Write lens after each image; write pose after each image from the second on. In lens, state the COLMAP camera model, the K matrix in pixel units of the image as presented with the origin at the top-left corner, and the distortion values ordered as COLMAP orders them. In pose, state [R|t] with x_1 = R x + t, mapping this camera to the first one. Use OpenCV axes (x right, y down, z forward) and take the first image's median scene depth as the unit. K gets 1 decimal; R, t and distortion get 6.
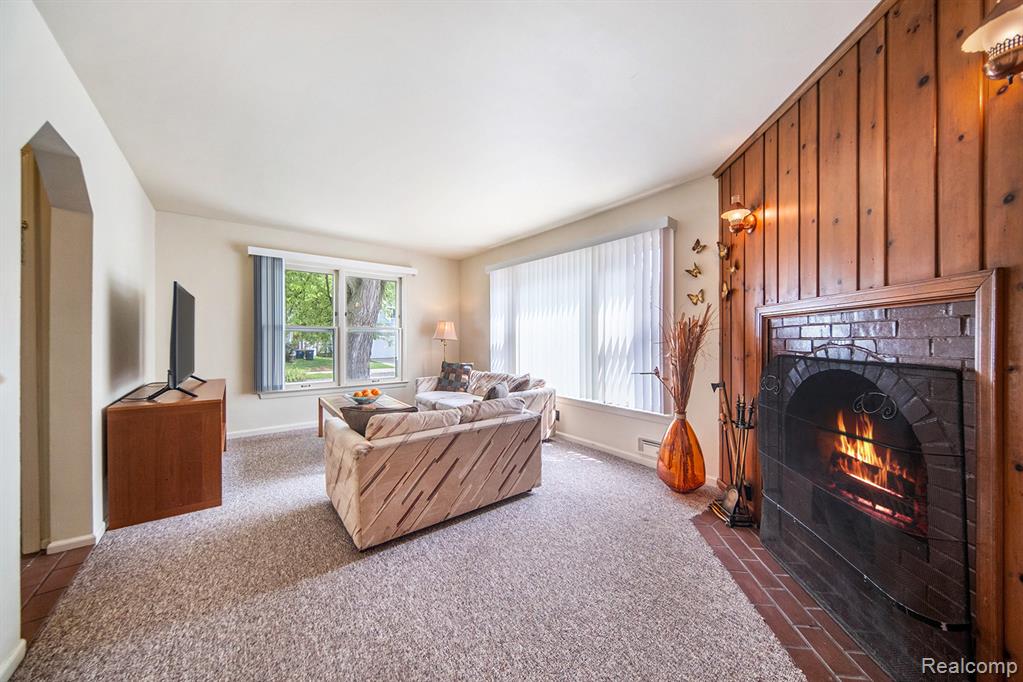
lens RADIAL K [[351.4, 0, 511.6], [0, 351.4, 338.2], [0, 0, 1]] dist [0.003478, -0.000011]
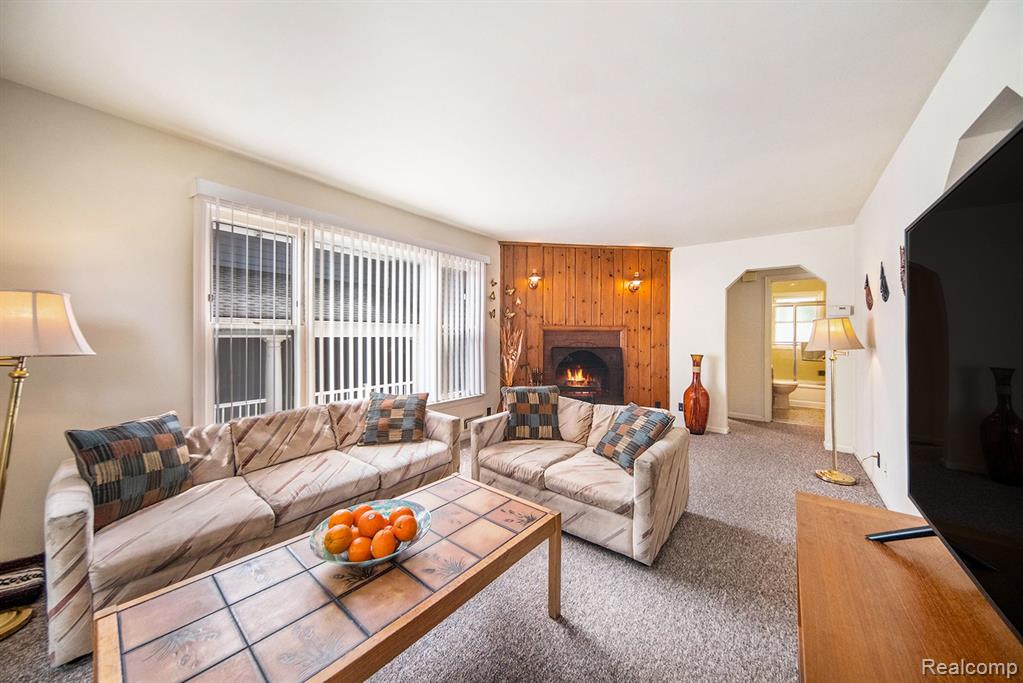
lens RADIAL K [[346.5, 0, 514.2], [0, 346.5, 334.9], [0, 0, 1]] dist [-0.000208, -0.000045]
pose [[-0.227505, -0.001969, 0.973775, -1.033570], [0.000836, 0.999997, 0.002217, -0.028932], [-0.973776, 0.001319, -0.227503, 1.286359]]
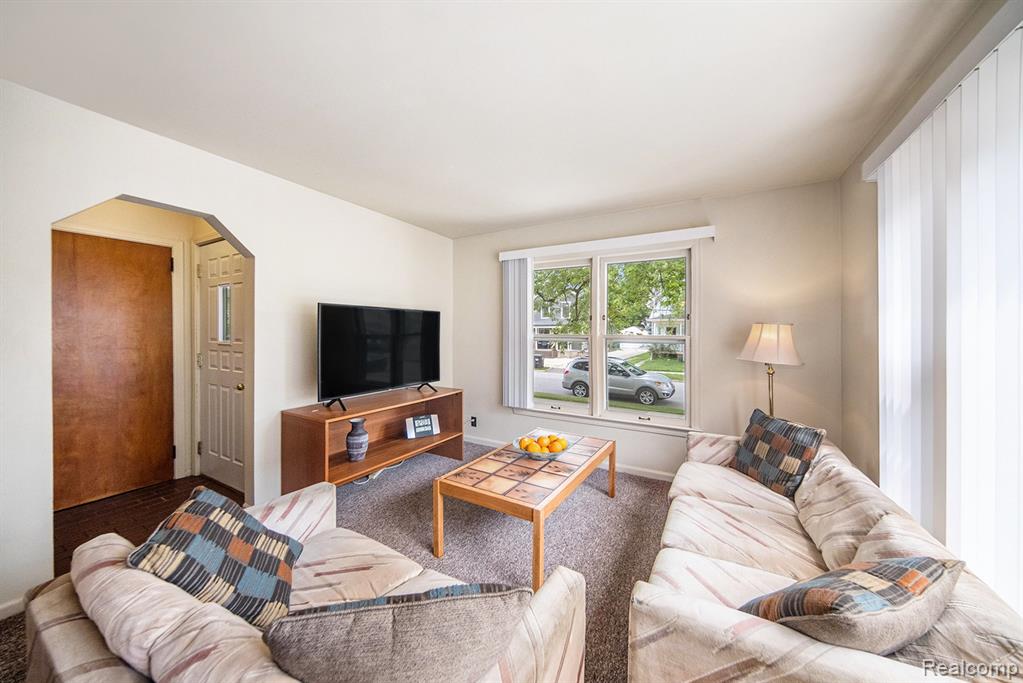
lens RADIAL K [[346.5, 0, 514.2], [0, 346.5, 334.9], [0, 0, 1]] dist [-0.000208, -0.000045]
pose [[0.358585, 0.003399, -0.933491, 0.214468], [-0.013552, 0.999907, -0.001564, -0.048985], [0.933399, 0.013211, 0.358598, 0.984243]]
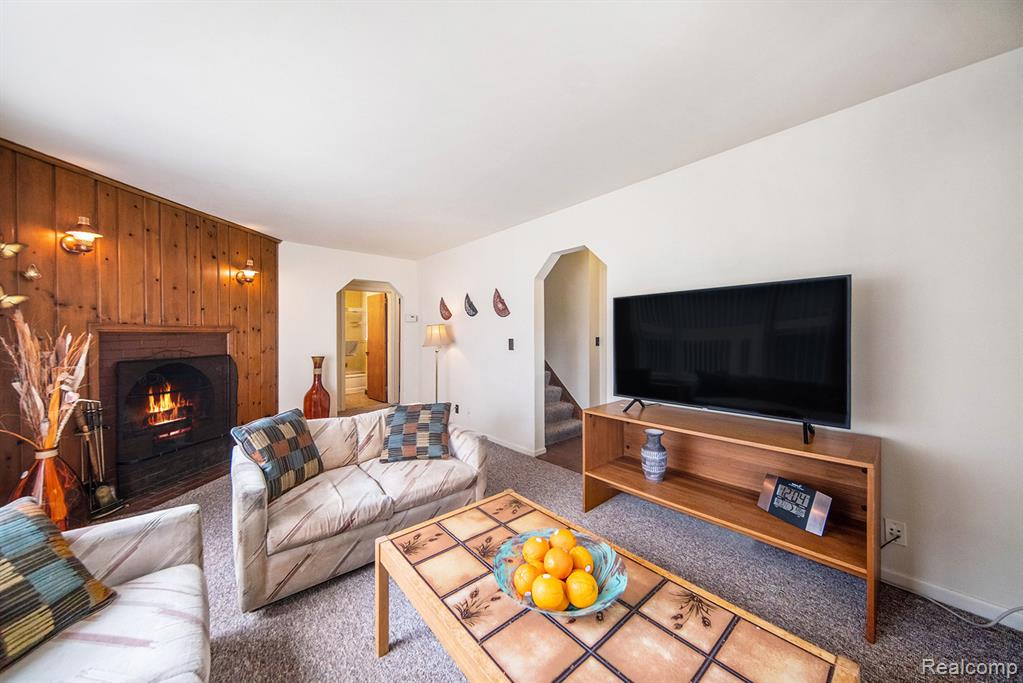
lens RADIAL K [[351.4, 0, 511.6], [0, 351.4, 338.7], [0, 0, 1]] dist [0.003478, -0.000011]
pose [[-0.999197, 0.009495, -0.038915, -0.497832], [0.008606, 0.999700, 0.022952, -0.043950], [0.039122, 0.022599, -0.998979, 1.744285]]
